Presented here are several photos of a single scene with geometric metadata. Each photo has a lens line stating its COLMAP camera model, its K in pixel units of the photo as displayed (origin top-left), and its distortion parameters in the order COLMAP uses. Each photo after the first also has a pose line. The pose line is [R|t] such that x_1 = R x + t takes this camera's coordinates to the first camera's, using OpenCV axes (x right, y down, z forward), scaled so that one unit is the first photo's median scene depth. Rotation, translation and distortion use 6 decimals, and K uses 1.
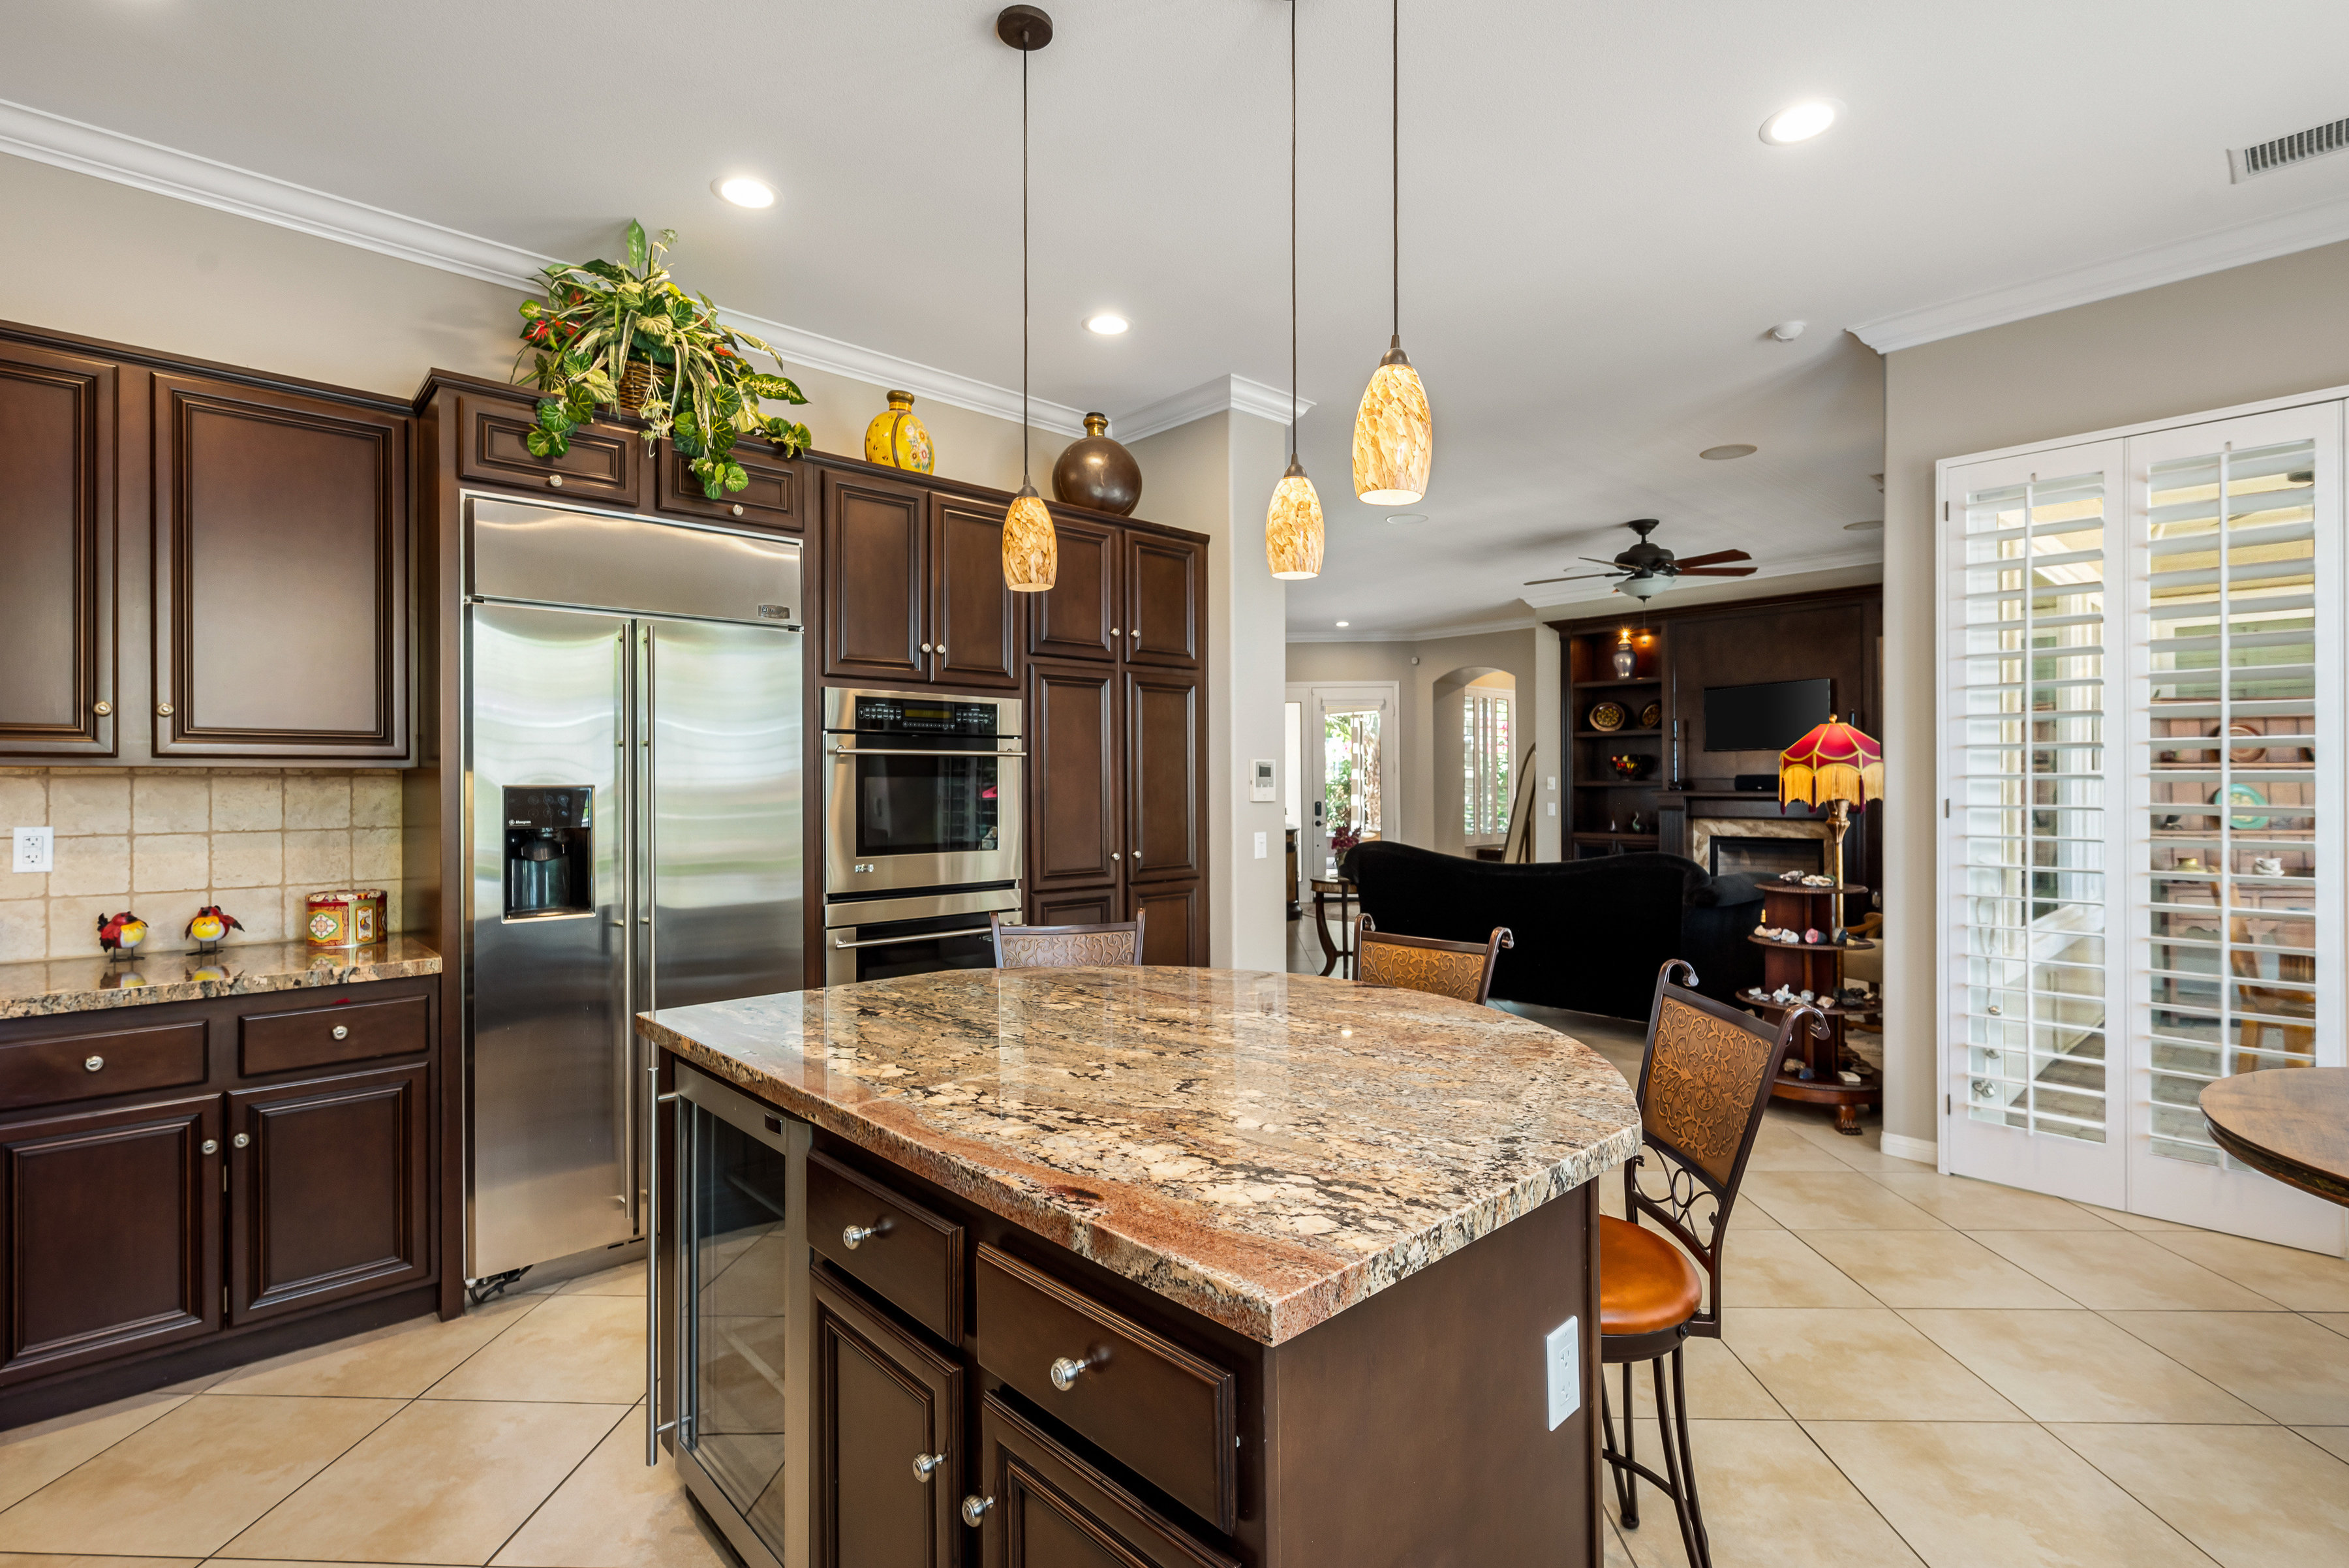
lens RADIAL K [[1089.7, 0, 1171.9], [0, 1089.7, 779.8], [0, 0, 1]] dist [-0.002096, -0.000891]
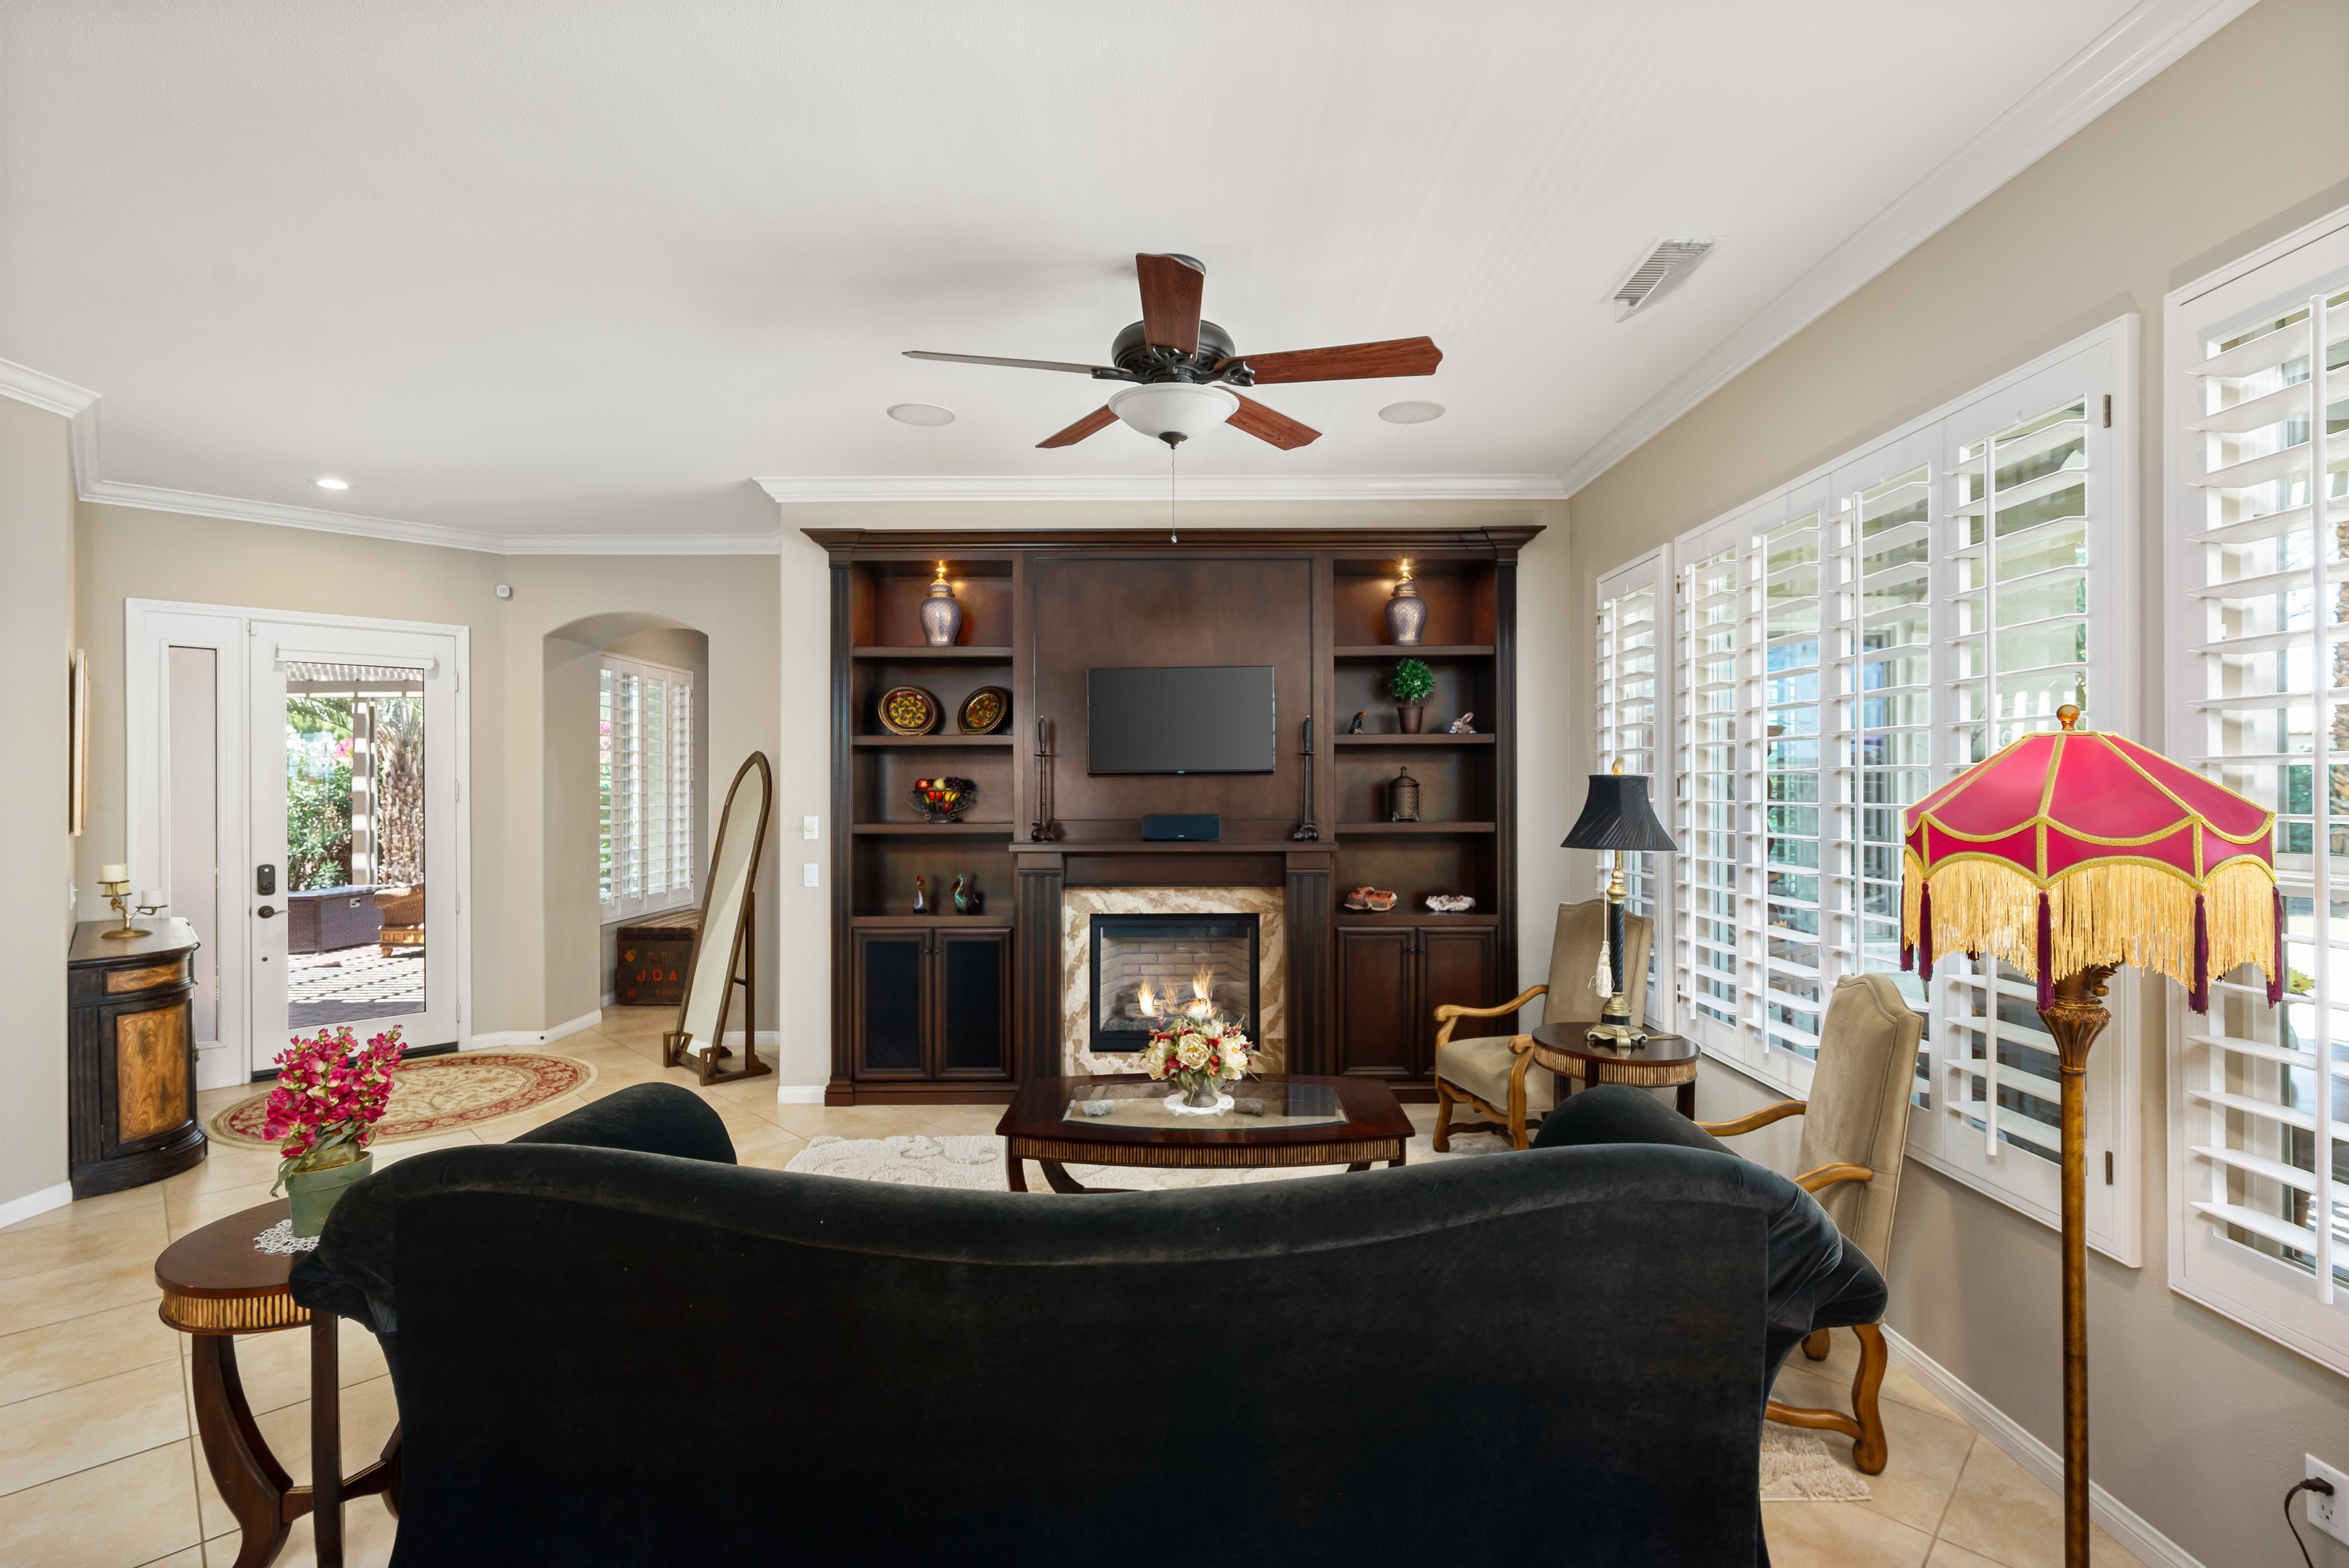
lens RADIAL K [[1064.8, 0, 1174.6], [0, 1064.8, 780.8], [0, 0, 1]] dist [-0.000141, -0.000242]
pose [[0.681857, 0.005721, 0.731464, 0.264789], [-0.001338, 0.999977, -0.006574, -0.055000], [-0.731485, 0.003504, 0.681849, 1.619876]]
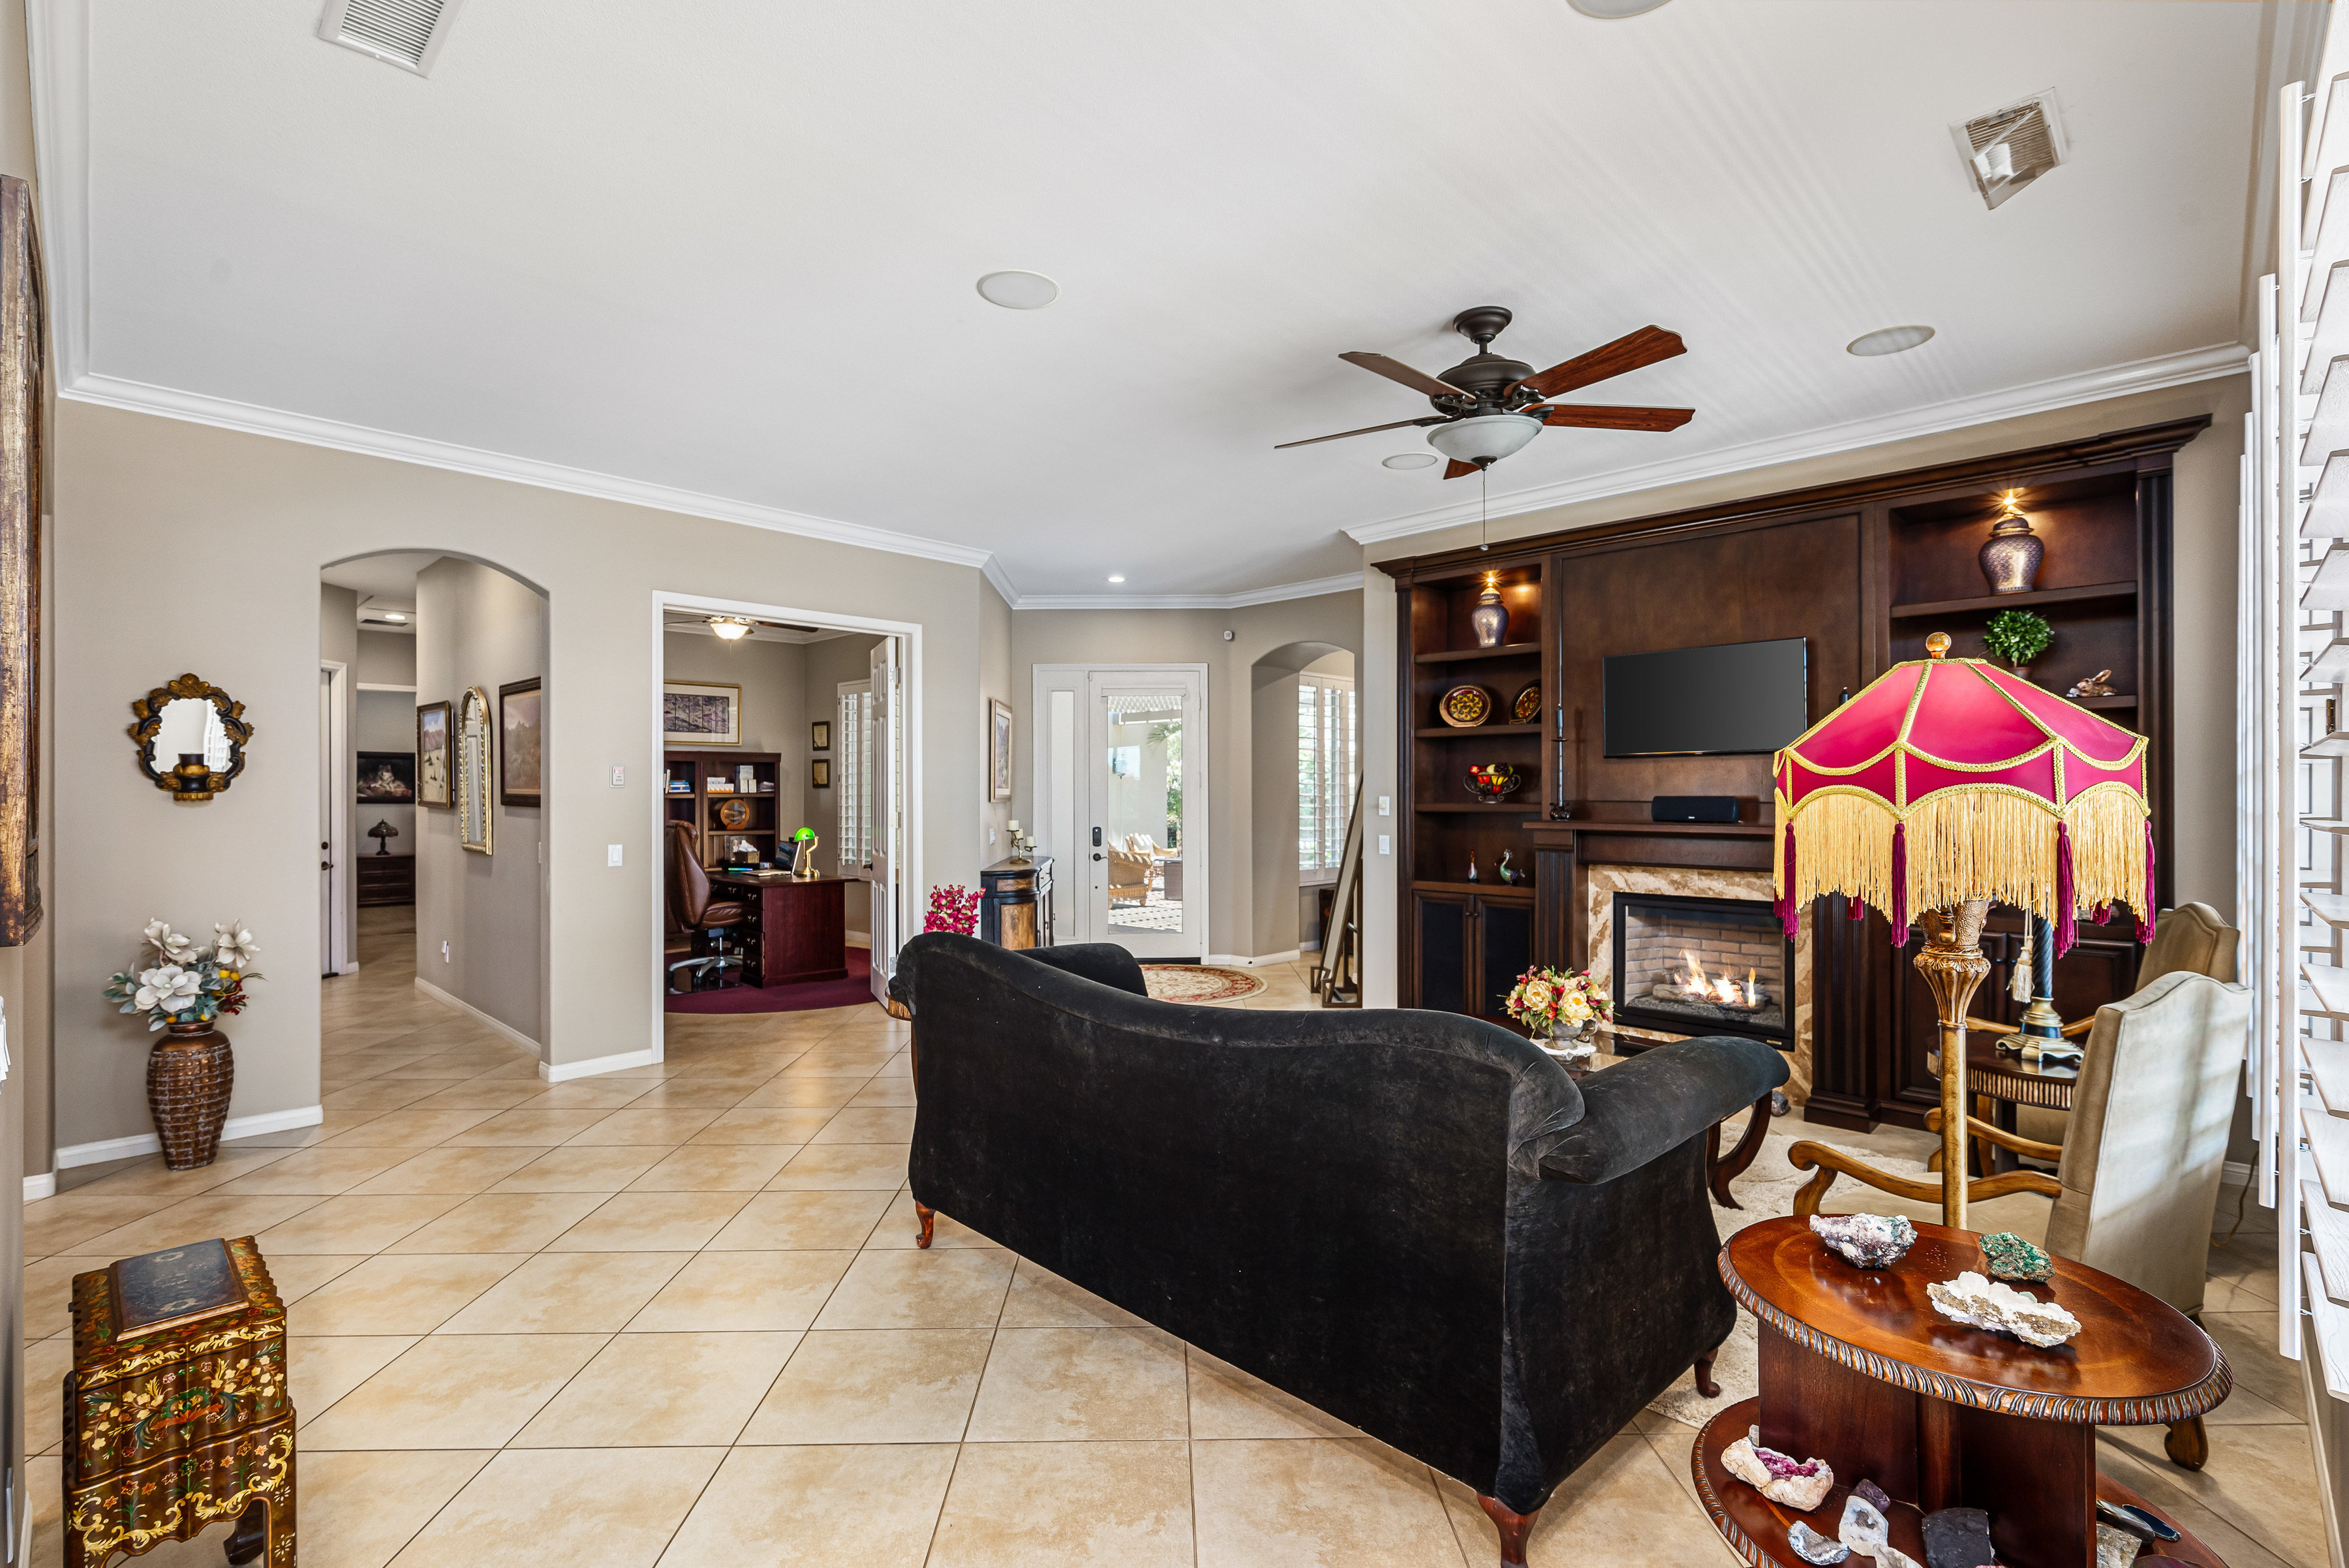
lens RADIAL K [[1062.8, 0, 1174.5], [0, 1062.8, 784.0], [0, 0, 1]] dist [0.000778, -0.000146]
pose [[0.998679, 0.003564, 0.051260, 0.599156], [-0.003279, 0.999979, -0.005636, -0.019690], [-0.051279, 0.005461, 0.998669, 1.145387]]
